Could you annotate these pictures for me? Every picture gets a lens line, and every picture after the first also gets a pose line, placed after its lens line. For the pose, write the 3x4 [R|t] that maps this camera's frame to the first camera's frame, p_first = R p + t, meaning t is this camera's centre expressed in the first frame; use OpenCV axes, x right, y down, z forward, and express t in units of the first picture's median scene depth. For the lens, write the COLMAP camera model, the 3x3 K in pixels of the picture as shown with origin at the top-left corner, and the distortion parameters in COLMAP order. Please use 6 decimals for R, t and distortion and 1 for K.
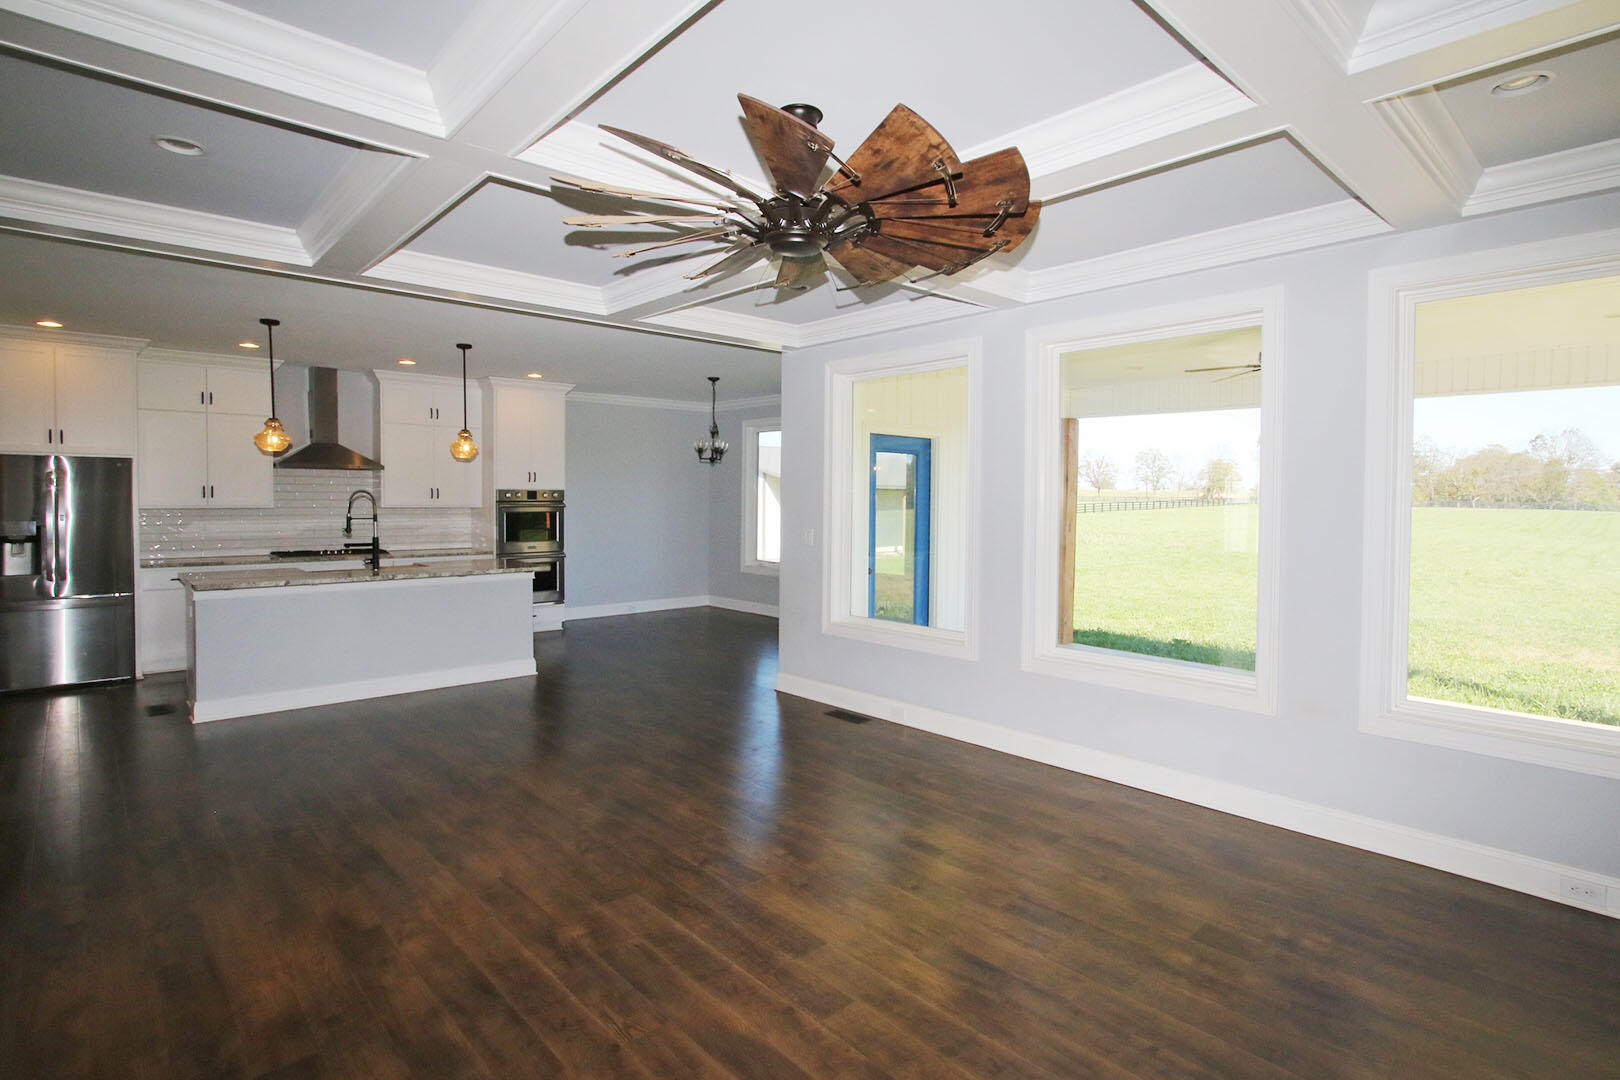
lens RADIAL K [[805.3, 0, 814.5], [0, 805.3, 520.0], [0, 0, 1]] dist [-0.027172, -0.000622]
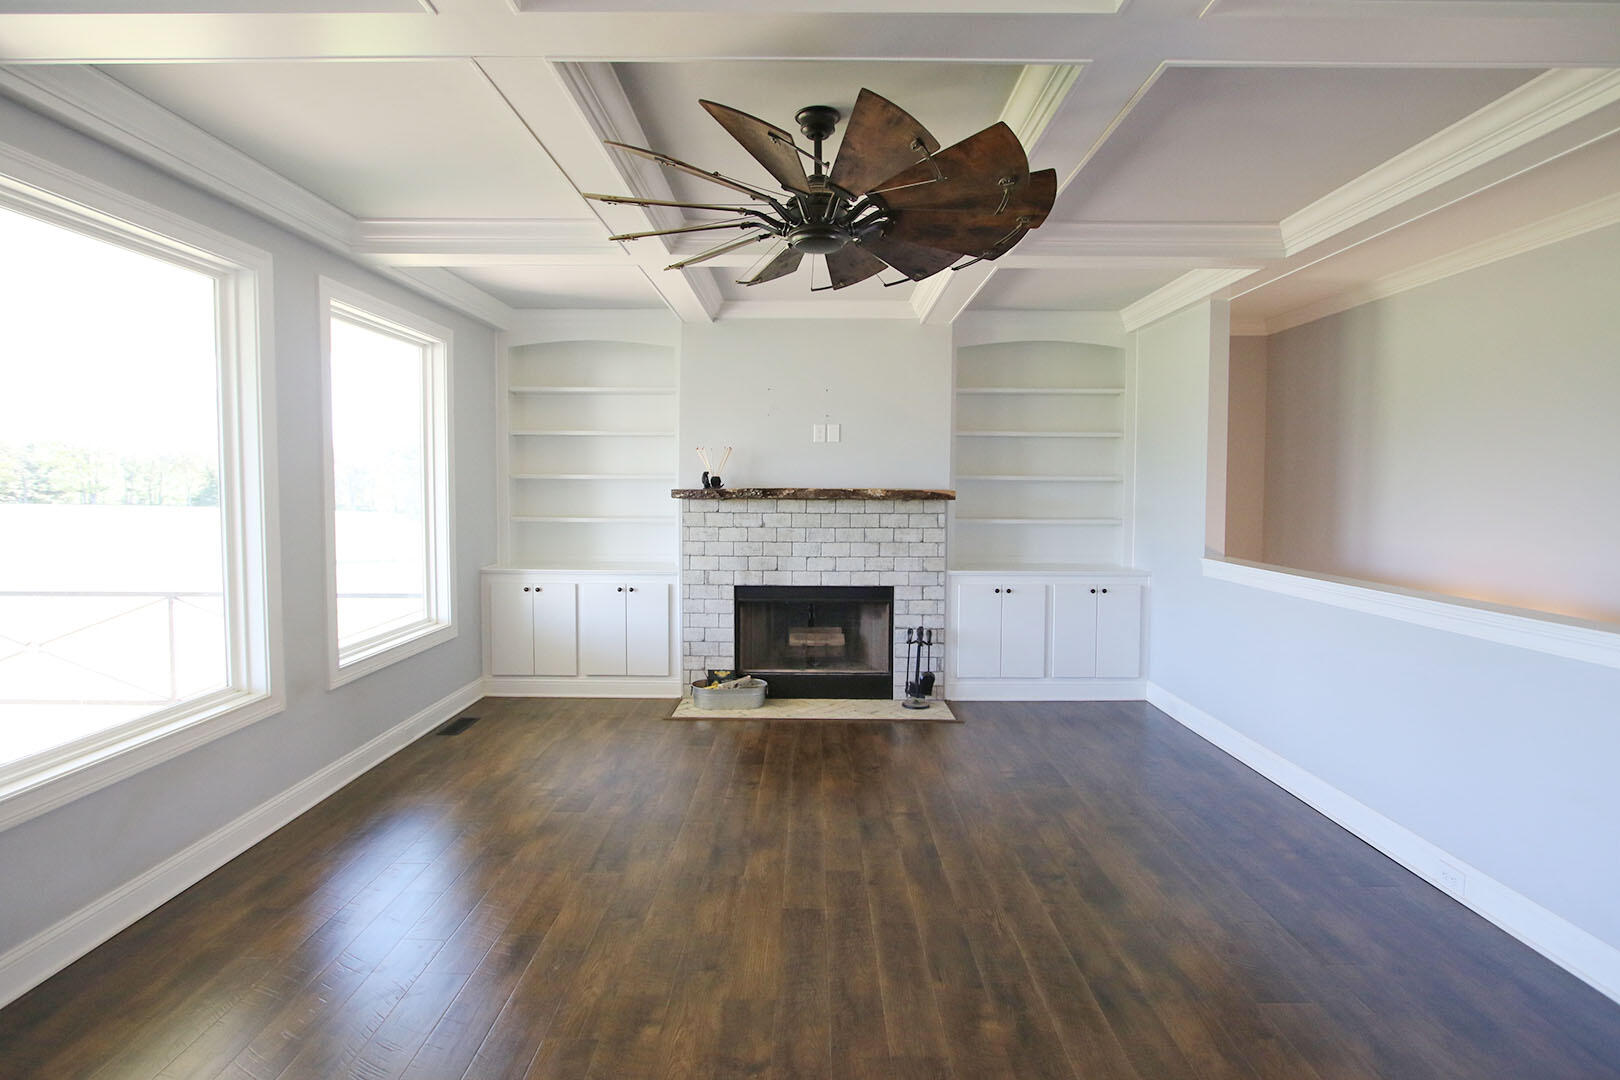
lens RADIAL K [[786.0, 0, 810.0], [0, 786.0, 540.0], [0, 0, 1]] dist [-0.021674, 0.000048]
pose [[-0.730776, -0.058399, 0.680115, -0.676257], [0.009602, 0.995356, 0.095785, -0.050131], [-0.682550, 0.076527, -0.726821, 1.674935]]
